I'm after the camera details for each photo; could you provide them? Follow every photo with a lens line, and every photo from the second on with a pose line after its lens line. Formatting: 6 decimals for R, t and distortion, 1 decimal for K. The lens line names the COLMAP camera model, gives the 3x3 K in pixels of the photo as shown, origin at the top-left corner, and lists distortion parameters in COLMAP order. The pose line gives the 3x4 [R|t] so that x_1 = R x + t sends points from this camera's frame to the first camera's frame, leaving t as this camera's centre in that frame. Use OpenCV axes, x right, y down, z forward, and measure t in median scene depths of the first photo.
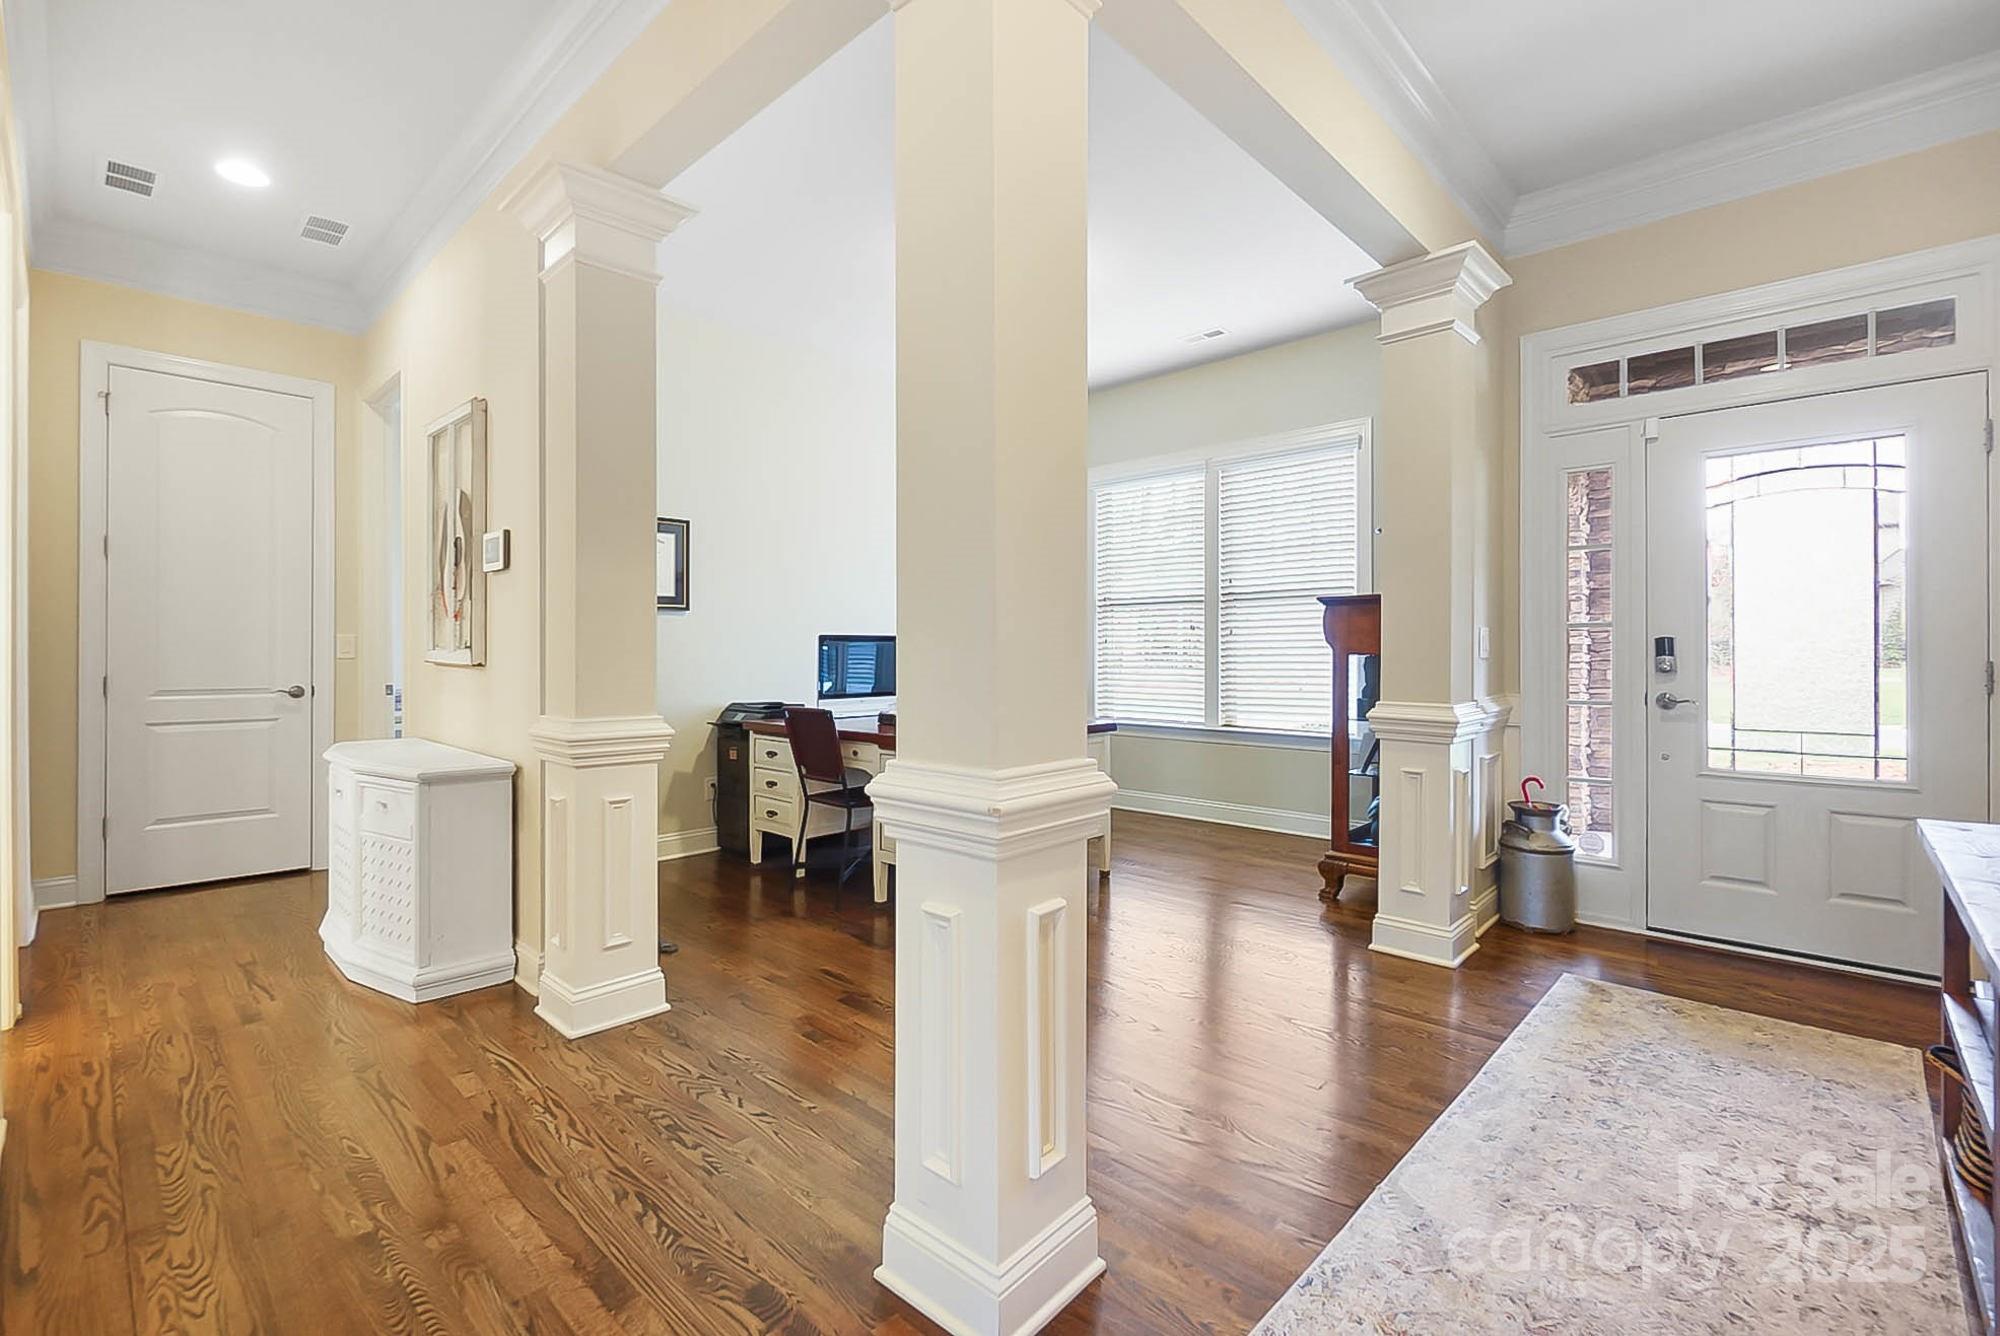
lens RADIAL K [[890.1, 0, 979.7], [0, 890.1, 652.4], [0, 0, 1]] dist [-0.004670, -0.000791]
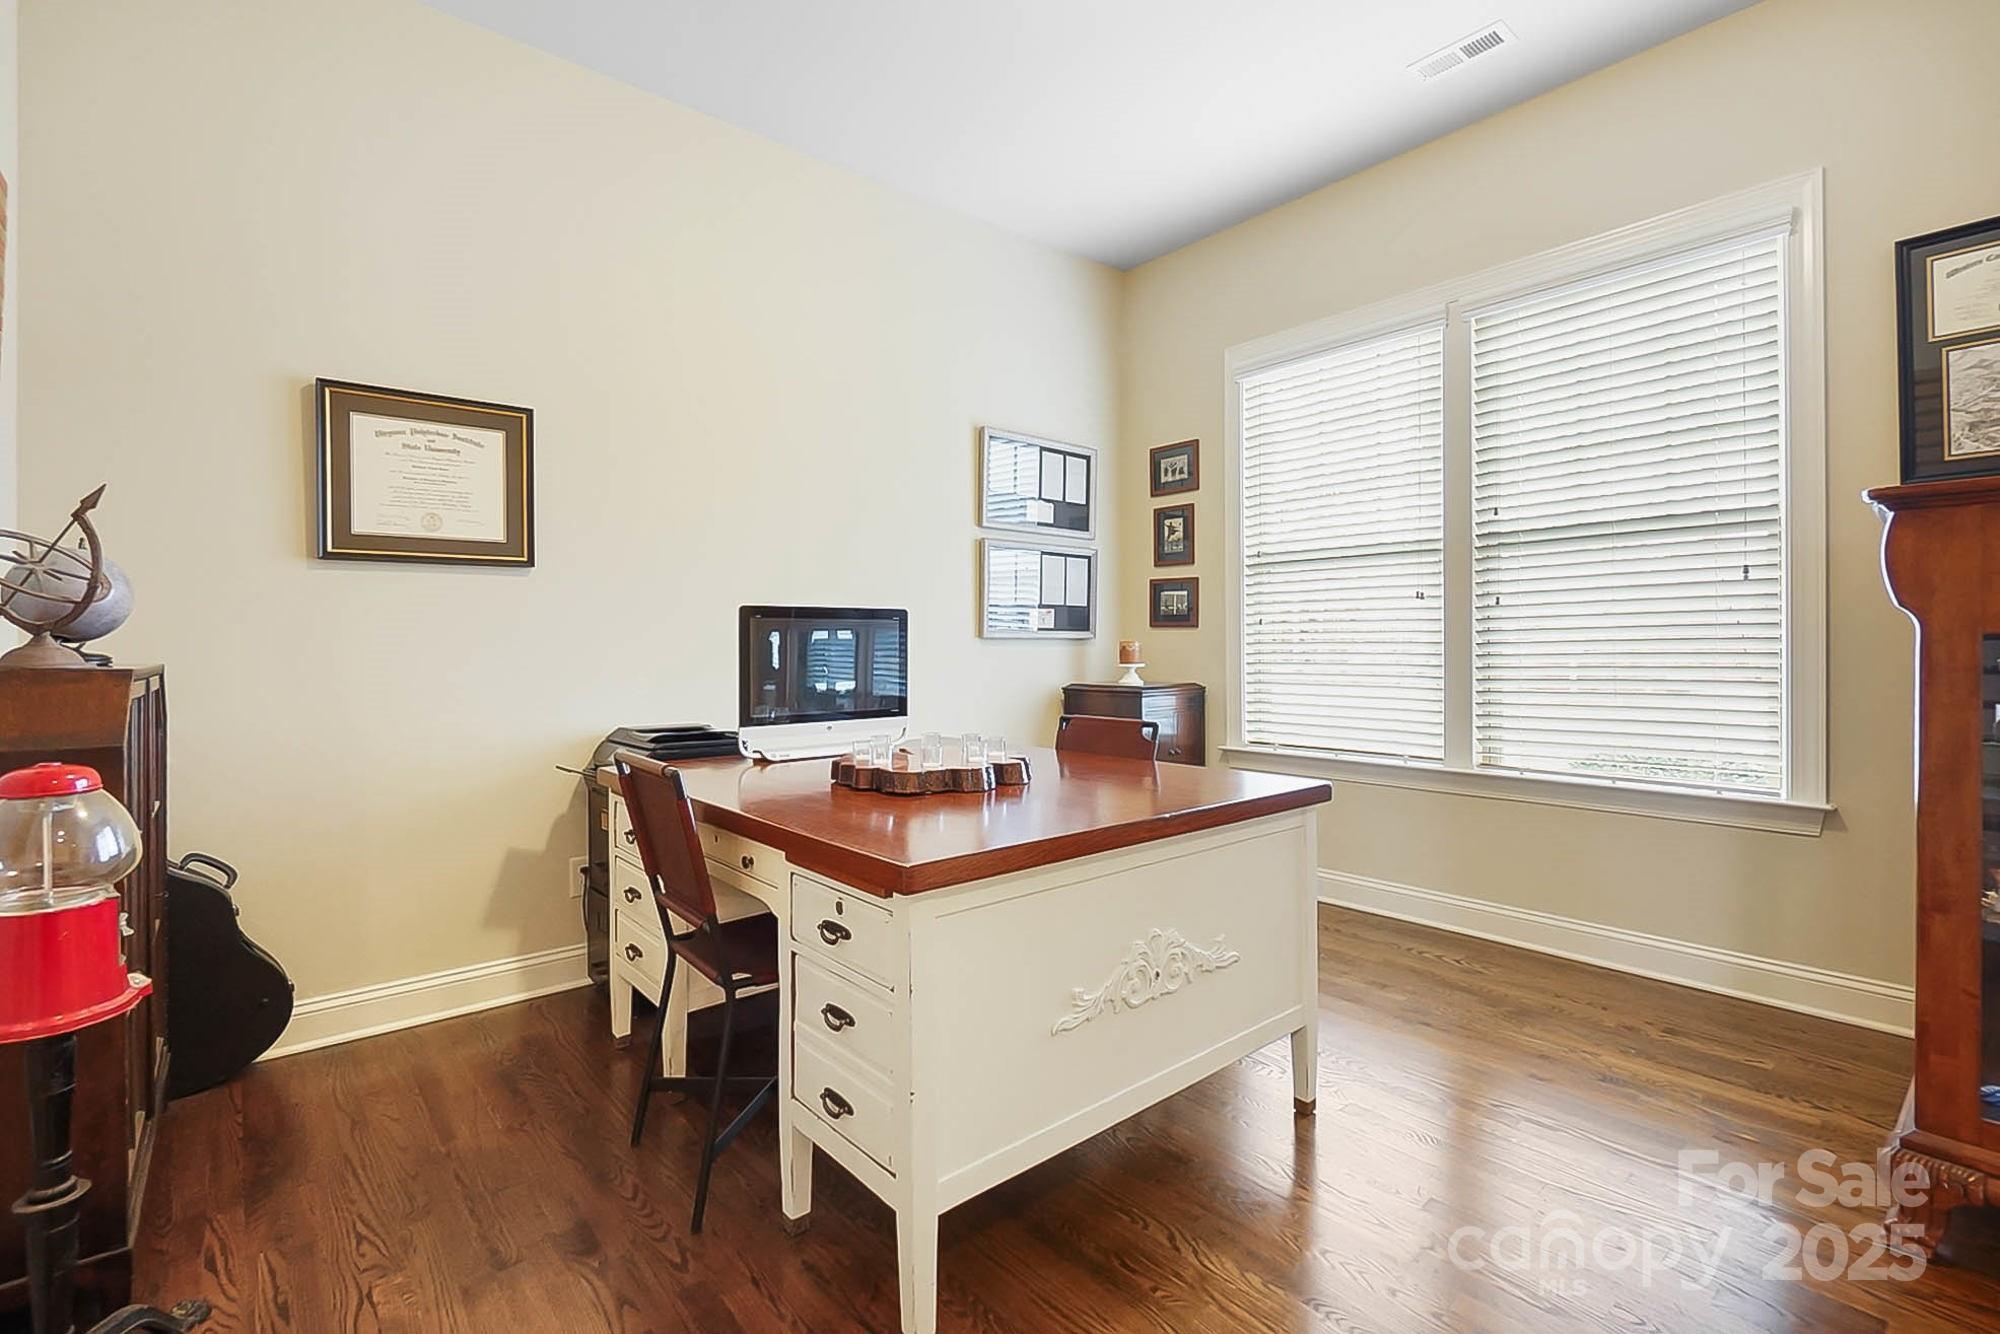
lens RADIAL K [[880.6, 0, 996.0], [0, 880.6, 646.1], [0, 0, 1]] dist [-0.010058, -0.000144]
pose [[0.995206, -0.004752, -0.097686, 0.030033], [0.004656, 0.999988, -0.001212, 0.007439], [0.097690, 0.000751, 0.995217, 0.637058]]
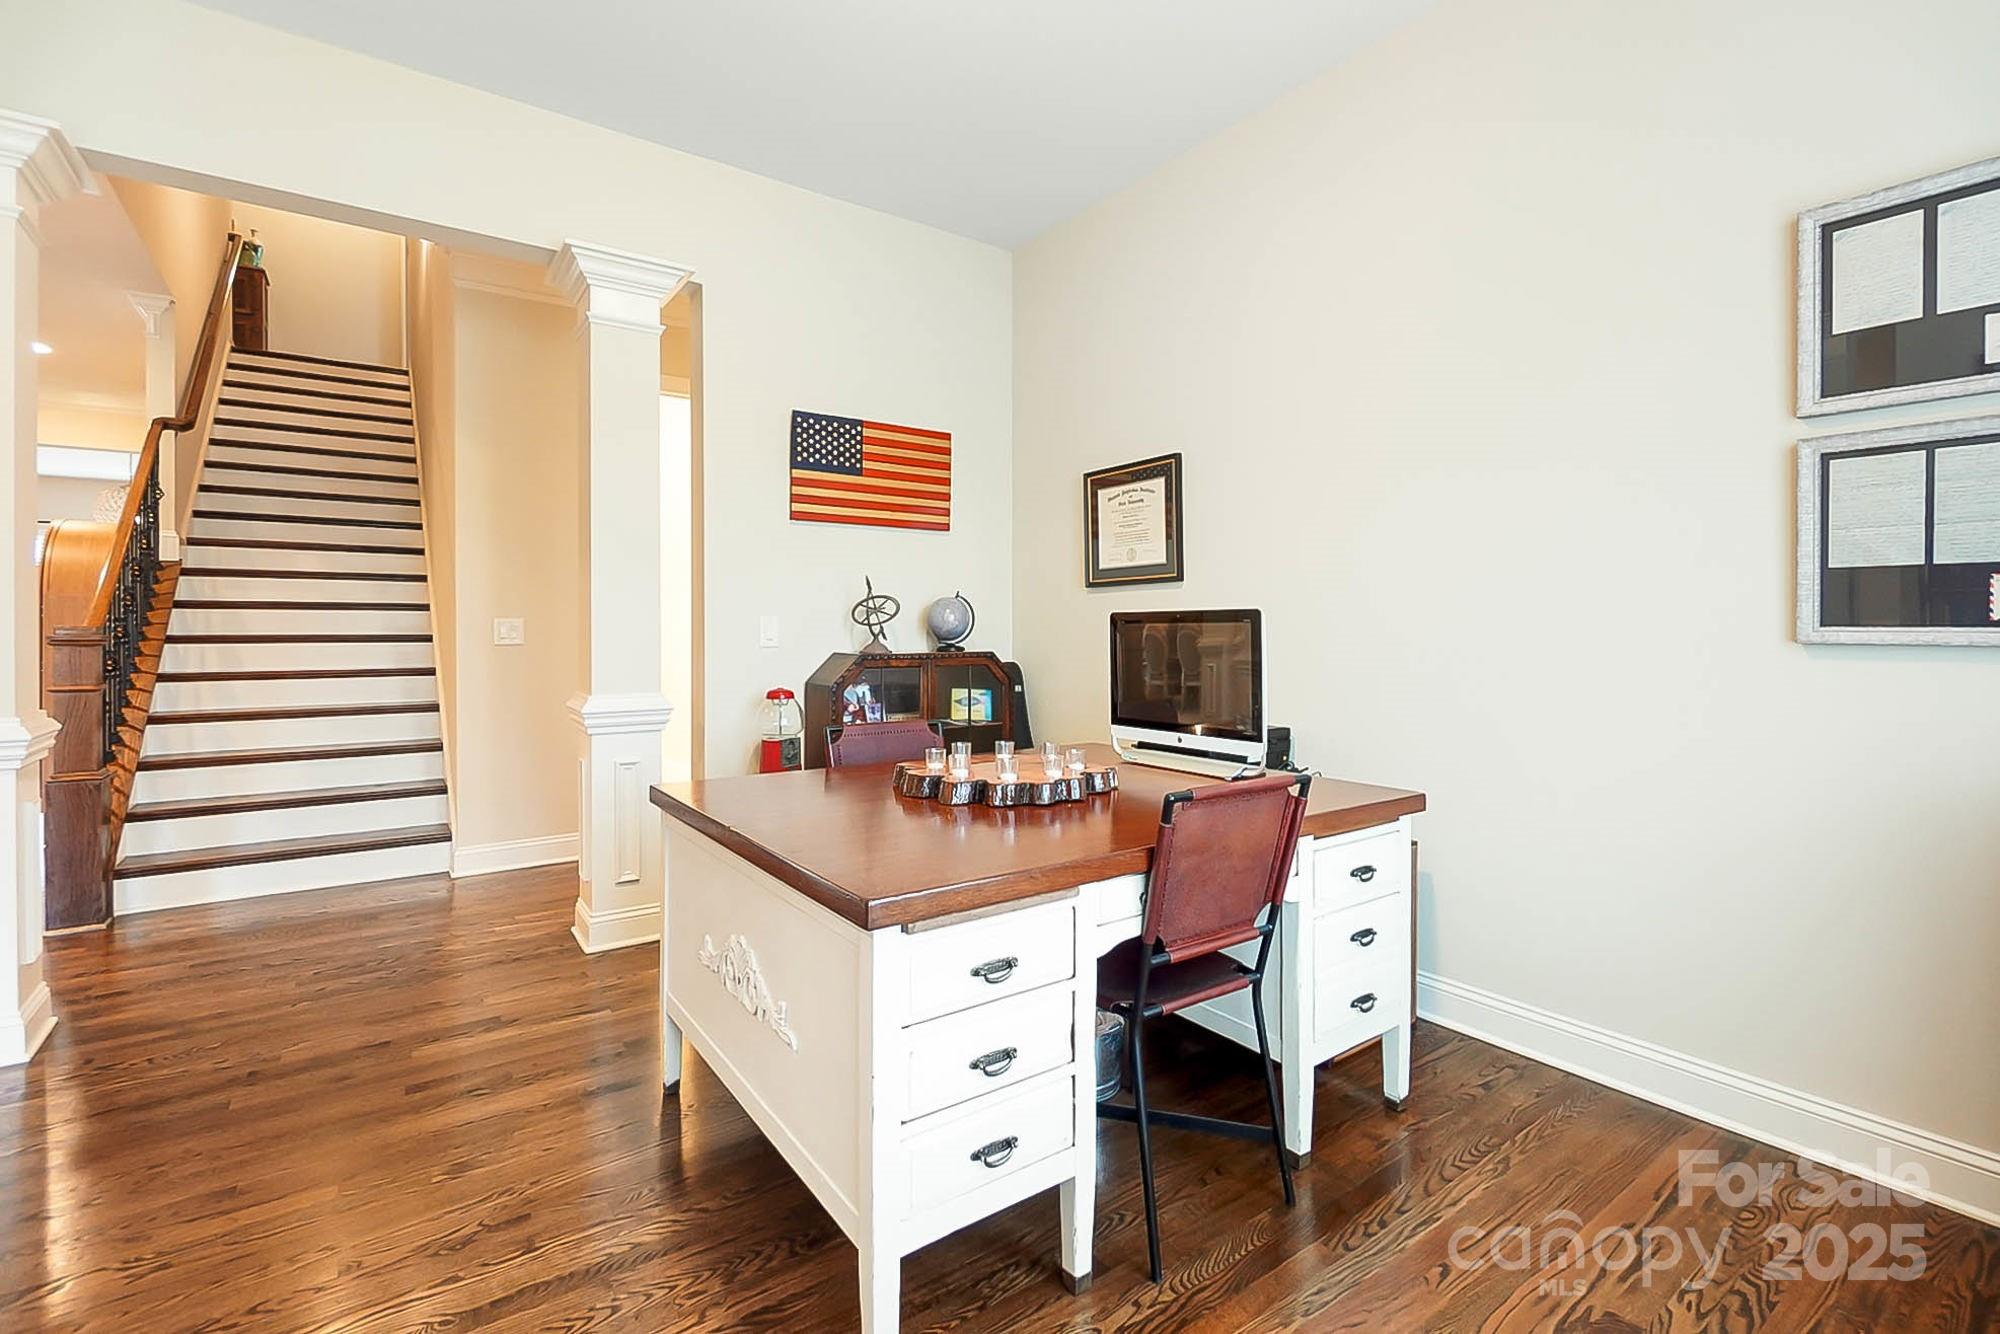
lens RADIAL K [[880.6, 0, 989.2], [0, 880.6, 636.3], [0, 0, 1]] dist [-0.010058, -0.000144]
pose [[-0.172524, 0.003329, -0.985000, 0.510276], [-0.009333, 0.999944, 0.005014, -0.008188], [0.984961, 0.010058, -0.172483, 1.315946]]
